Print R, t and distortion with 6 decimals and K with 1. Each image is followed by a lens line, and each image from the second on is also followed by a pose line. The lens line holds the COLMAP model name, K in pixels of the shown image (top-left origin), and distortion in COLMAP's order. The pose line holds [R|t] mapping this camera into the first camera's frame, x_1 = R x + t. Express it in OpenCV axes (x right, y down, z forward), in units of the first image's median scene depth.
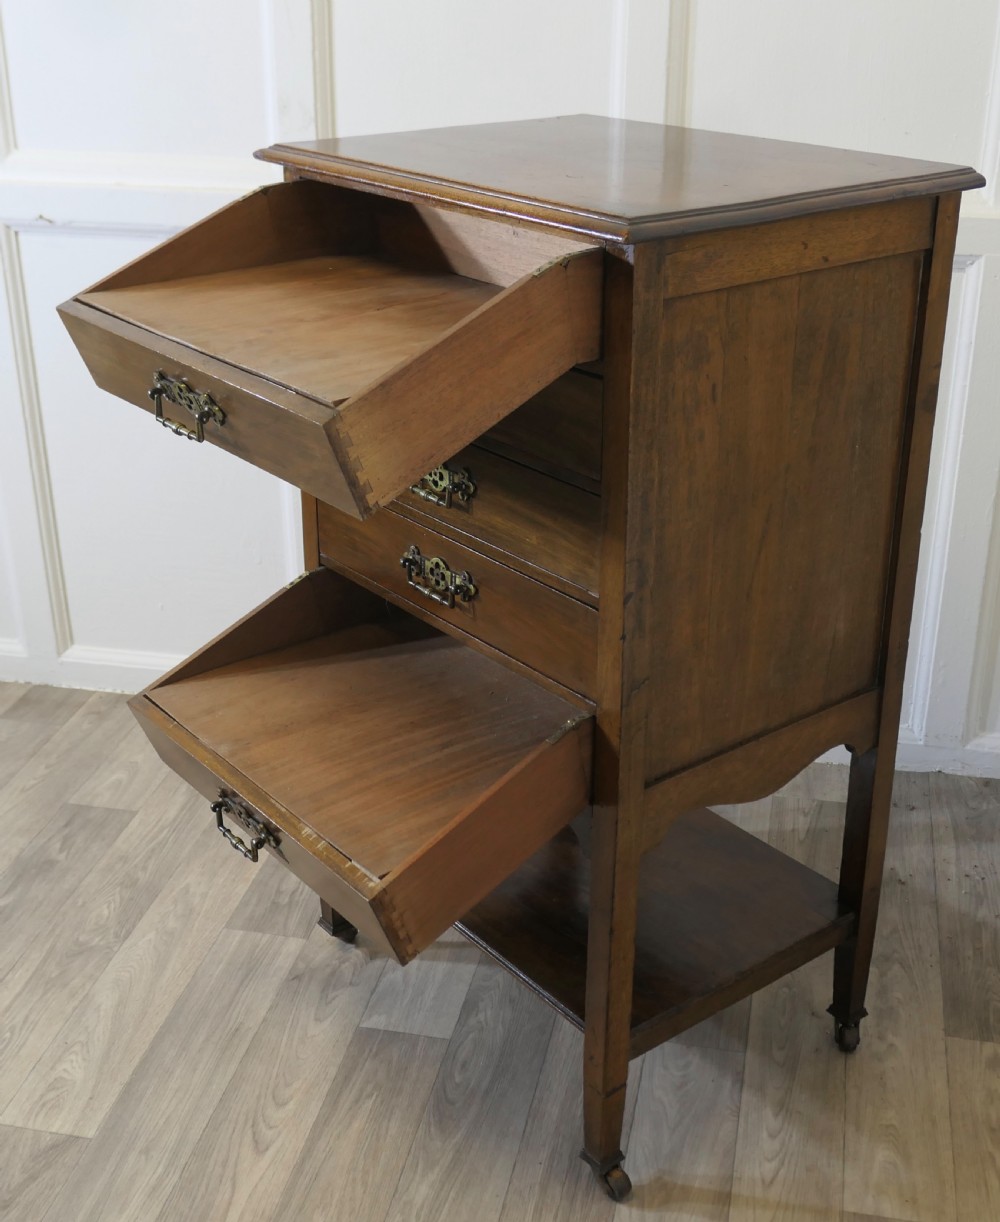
lens RADIAL K [[1575.2, 0, 487.9], [0, 1575.2, 603.3], [0, 0, 1]] dist [0.012916, -0.003676]
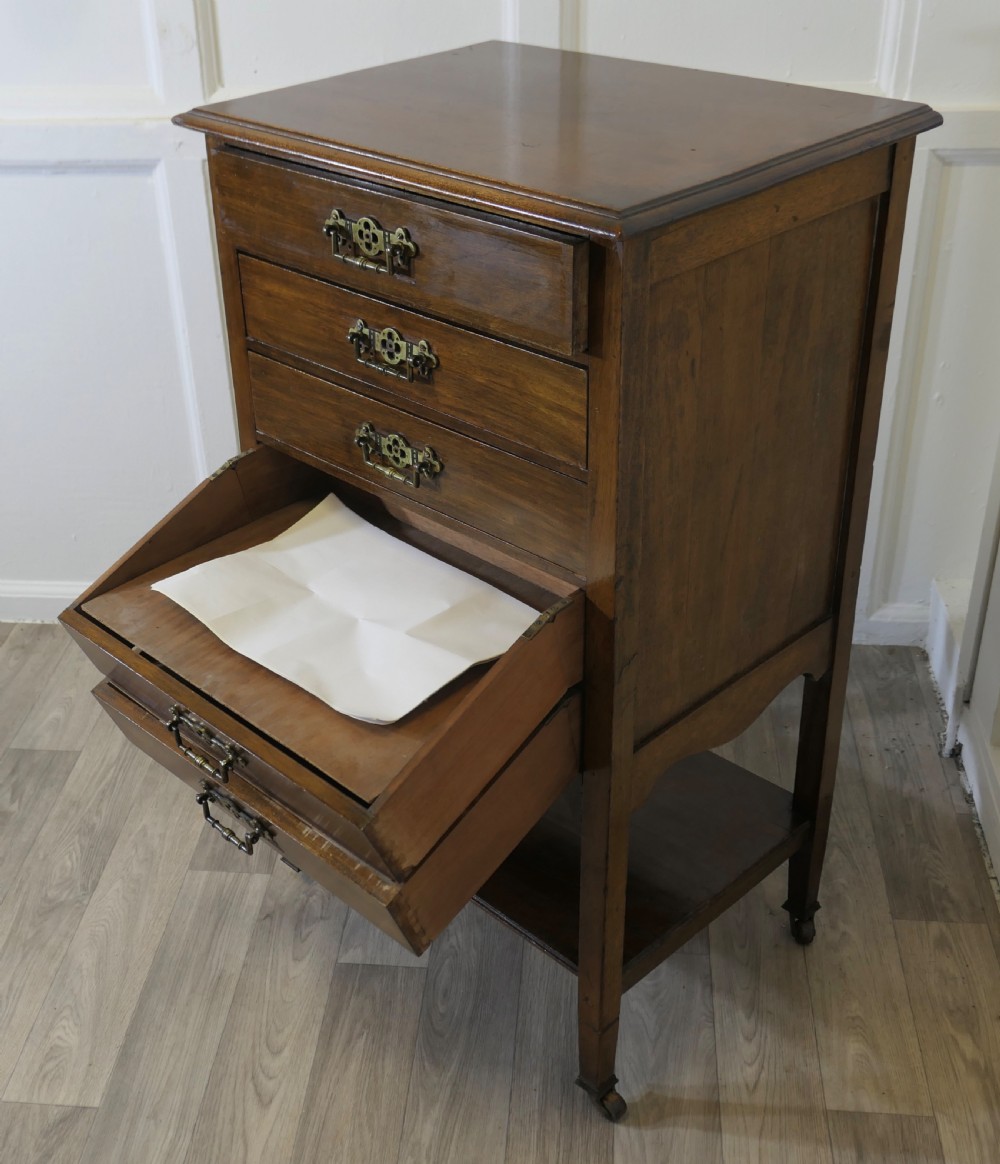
lens RADIAL K [[1478.8, 0, 418.1], [0, 1478.8, 581.4], [0, 0, 1]] dist [0.011327, -0.013970]
pose [[0.994745, -0.082153, 0.061101, -0.080120], [0.074718, 0.990511, 0.115352, -0.103092], [-0.069997, -0.110180, 0.991444, 0.072135]]
